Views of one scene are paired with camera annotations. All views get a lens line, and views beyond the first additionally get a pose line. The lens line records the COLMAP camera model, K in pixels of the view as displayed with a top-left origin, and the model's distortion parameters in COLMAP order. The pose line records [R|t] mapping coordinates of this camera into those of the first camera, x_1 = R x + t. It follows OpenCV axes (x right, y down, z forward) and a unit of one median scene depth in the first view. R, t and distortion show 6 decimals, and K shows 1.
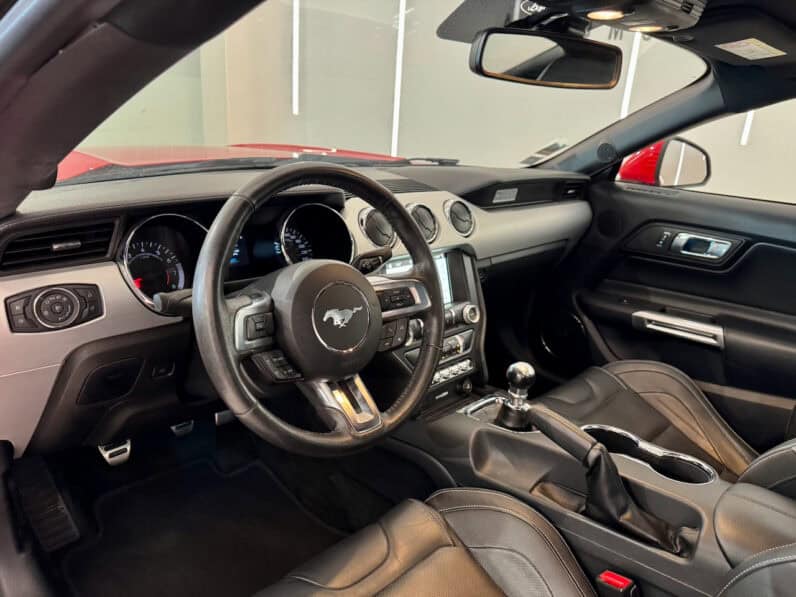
lens RADIAL K [[568.1, 0, 398.6], [0, 568.1, 307.0], [0, 0, 1]] dist [0.056193, -0.070074]
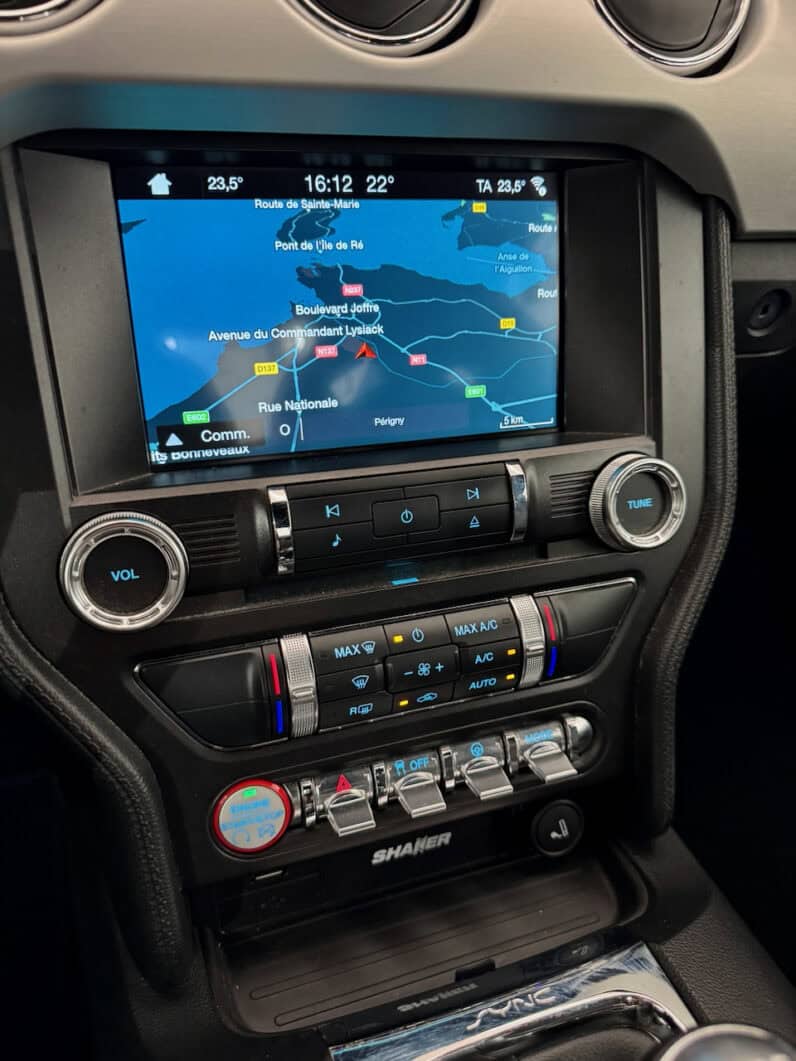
lens RADIAL K [[757.2, 0, 400.3], [0, 757.2, 533.1], [0, 0, 1]] dist [0.056193, -0.070074]
pose [[0.905554, 0.182279, -0.383076, 0.159140], [-0.123861, 0.977243, 0.172205, -0.012536], [0.405747, -0.108493, 0.907523, 0.735521]]
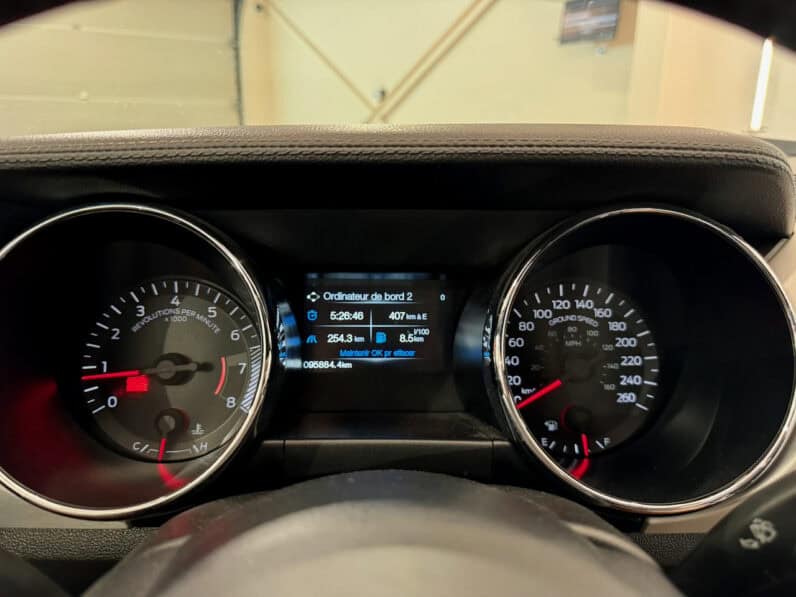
lens RADIAL K [[568.1, 0, 400.3], [0, 568.1, 298.7], [0, 0, 1]] dist [0.056193, -0.070074]
pose [[0.754069, 0.136143, -0.642530, -0.048180], [-0.190170, 0.981634, -0.015189, -0.089789], [0.628662, 0.133644, 0.766110, 0.571381]]
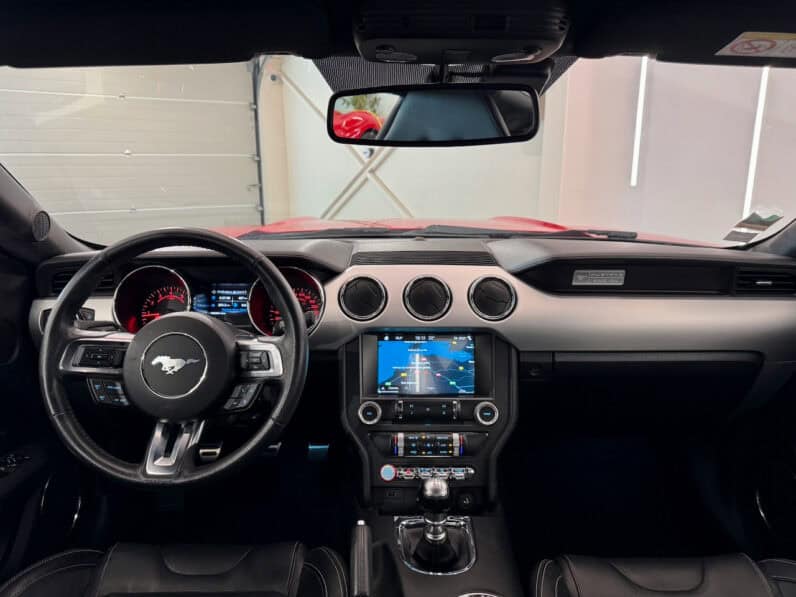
lens RADIAL K [[568.1, 0, 394.0], [0, 568.1, 294.7], [0, 0, 1]] dist [0.056193, -0.070074]
pose [[0.717046, 0.093629, -0.690709, 0.594170], [-0.192061, 0.979116, -0.066660, -0.076287], [0.670043, 0.180457, 0.720054, 0.289895]]
